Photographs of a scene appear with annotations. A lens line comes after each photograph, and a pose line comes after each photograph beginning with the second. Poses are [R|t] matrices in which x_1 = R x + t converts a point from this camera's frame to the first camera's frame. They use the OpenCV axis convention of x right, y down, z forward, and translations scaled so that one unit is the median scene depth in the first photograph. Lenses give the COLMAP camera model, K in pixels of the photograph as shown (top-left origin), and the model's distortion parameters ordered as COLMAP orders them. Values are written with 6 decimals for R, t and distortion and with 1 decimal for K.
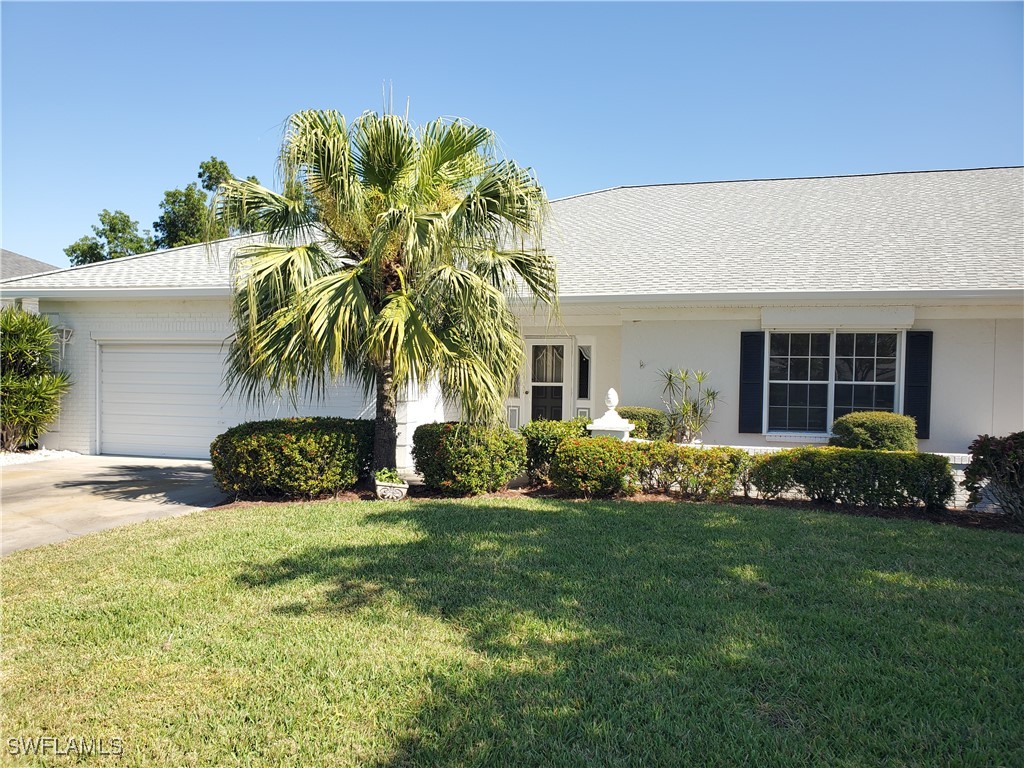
lens RADIAL K [[766.5, 0, 514.3], [0, 766.5, 394.8], [0, 0, 1]] dist [0.009049, -0.000866]
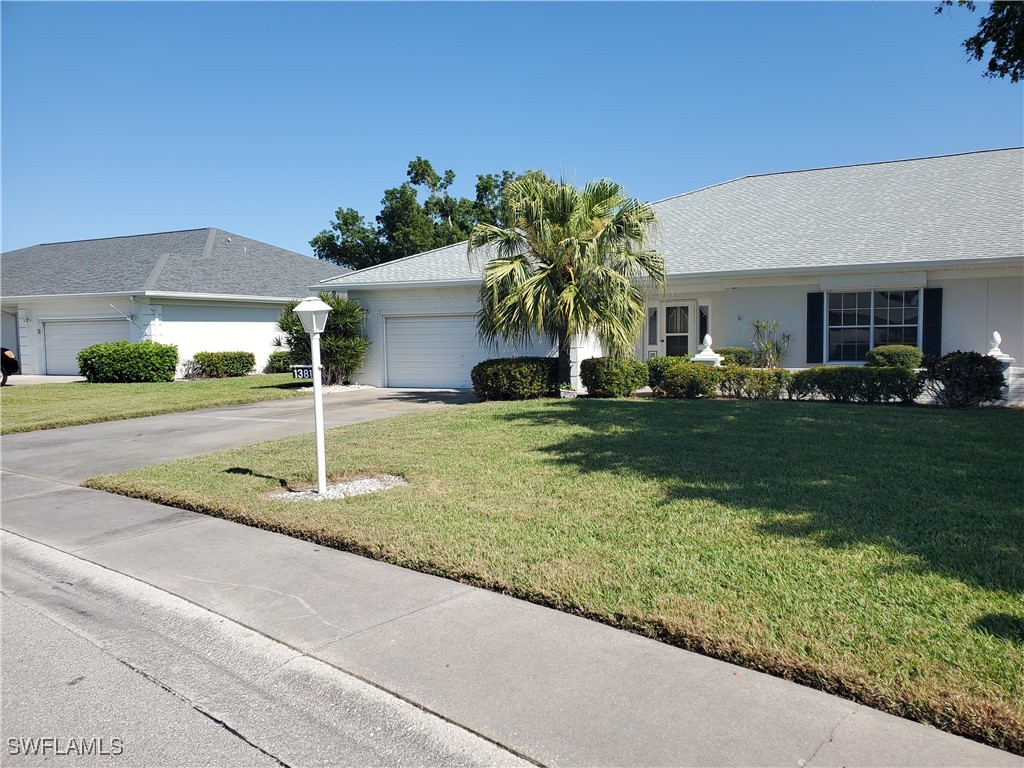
lens RADIAL K [[757.3, 0, 512.0], [0, 757.3, 384.0], [0, 0, 1]] dist [0.079163, -0.146386]
pose [[0.972475, -0.014309, -0.232567, 0.109332], [0.023325, 0.999077, 0.036062, 0.030669], [0.231836, -0.040494, 0.971912, -0.674728]]
